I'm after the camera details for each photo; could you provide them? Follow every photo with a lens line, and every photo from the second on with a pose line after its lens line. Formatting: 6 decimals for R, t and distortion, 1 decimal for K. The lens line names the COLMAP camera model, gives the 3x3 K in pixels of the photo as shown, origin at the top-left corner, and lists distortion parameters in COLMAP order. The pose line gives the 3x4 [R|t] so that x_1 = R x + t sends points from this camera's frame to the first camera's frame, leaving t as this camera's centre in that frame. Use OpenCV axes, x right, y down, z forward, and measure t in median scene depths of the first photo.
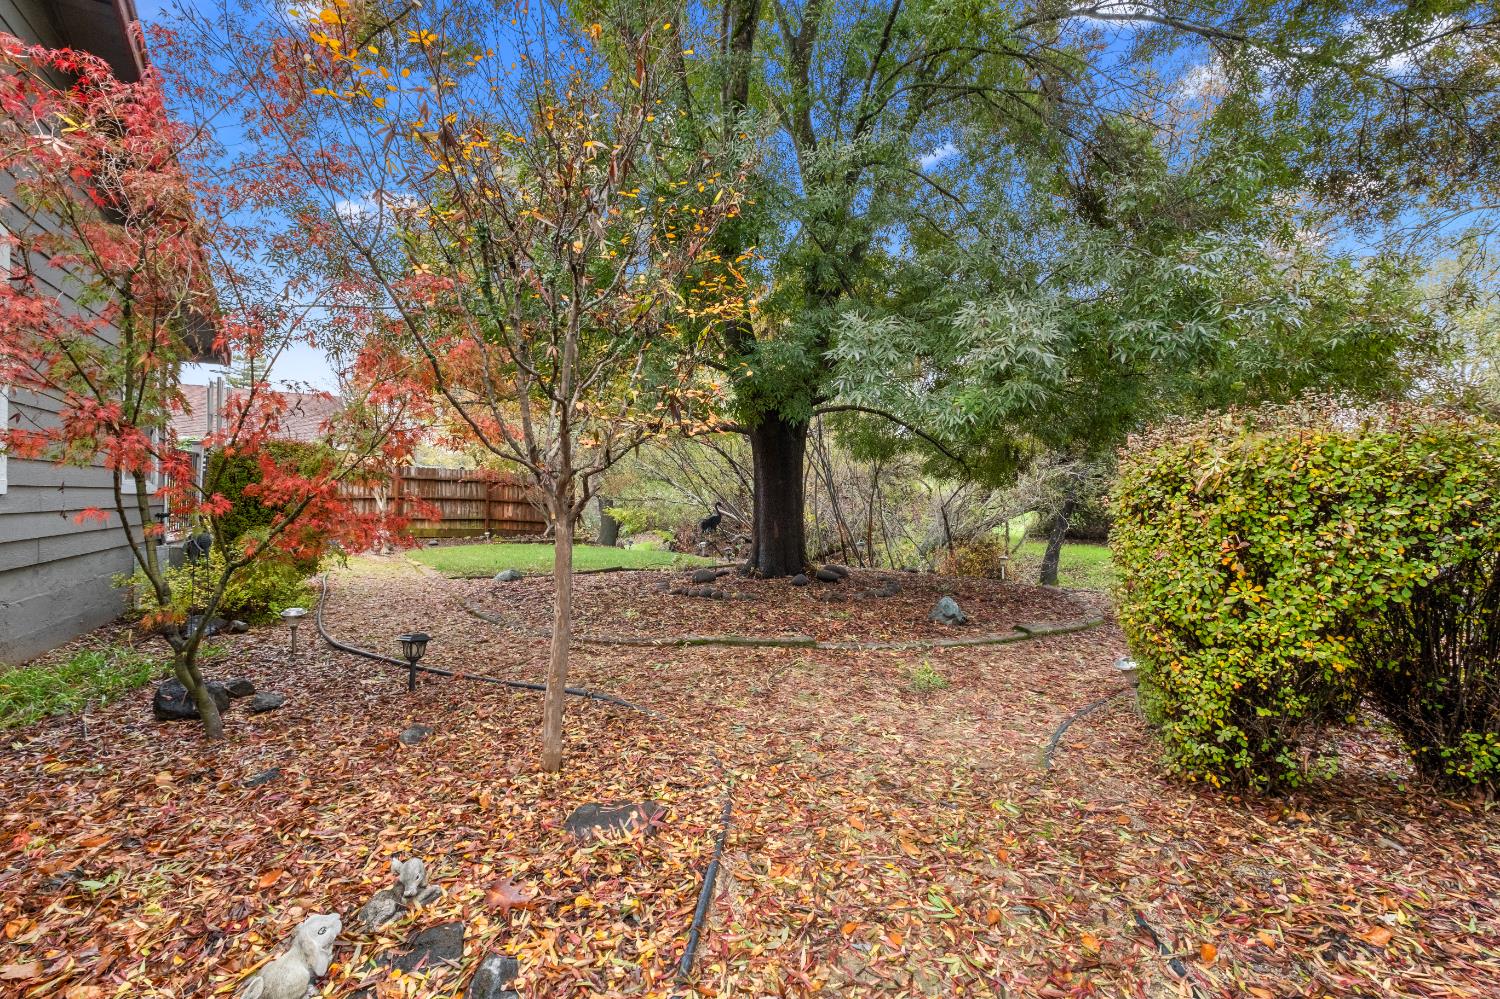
lens RADIAL K [[640.9, 0, 751.2], [0, 640.9, 499.7], [0, 0, 1]] dist [-0.001110, -0.000100]
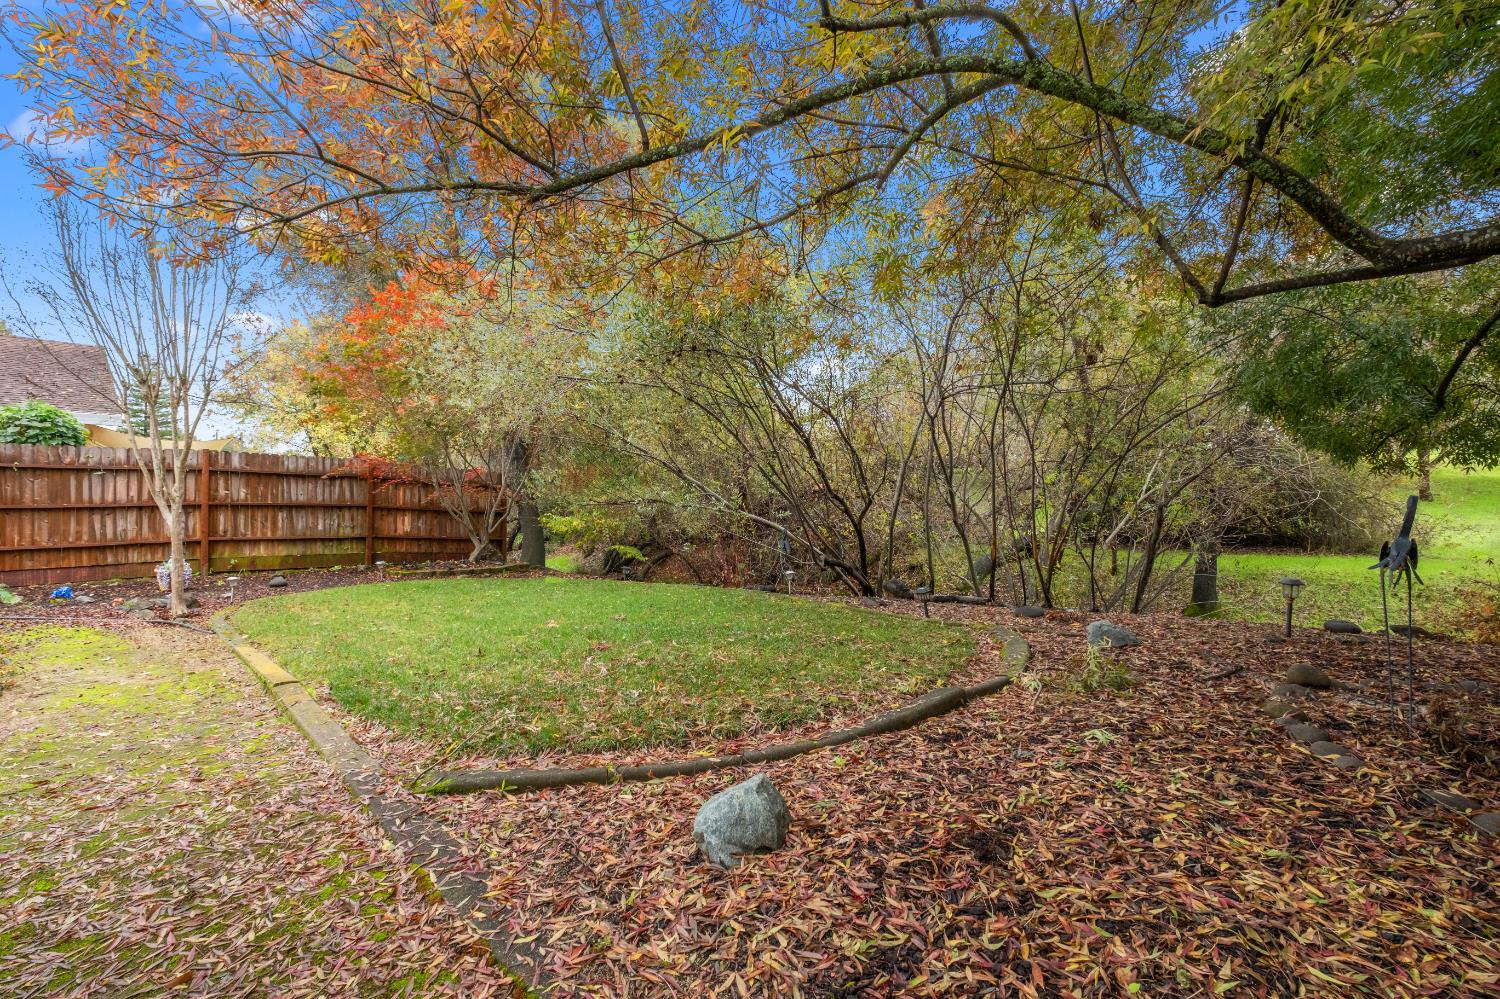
lens RADIAL K [[640.9, 0, 748.6], [0, 640.9, 498.9], [0, 0, 1]] dist [-0.001110, -0.000100]
pose [[0.980064, -0.010800, 0.198391, -0.178160], [0.013058, 0.999864, -0.010075, 0.004062], [-0.198255, 0.012465, 0.980071, 0.321421]]
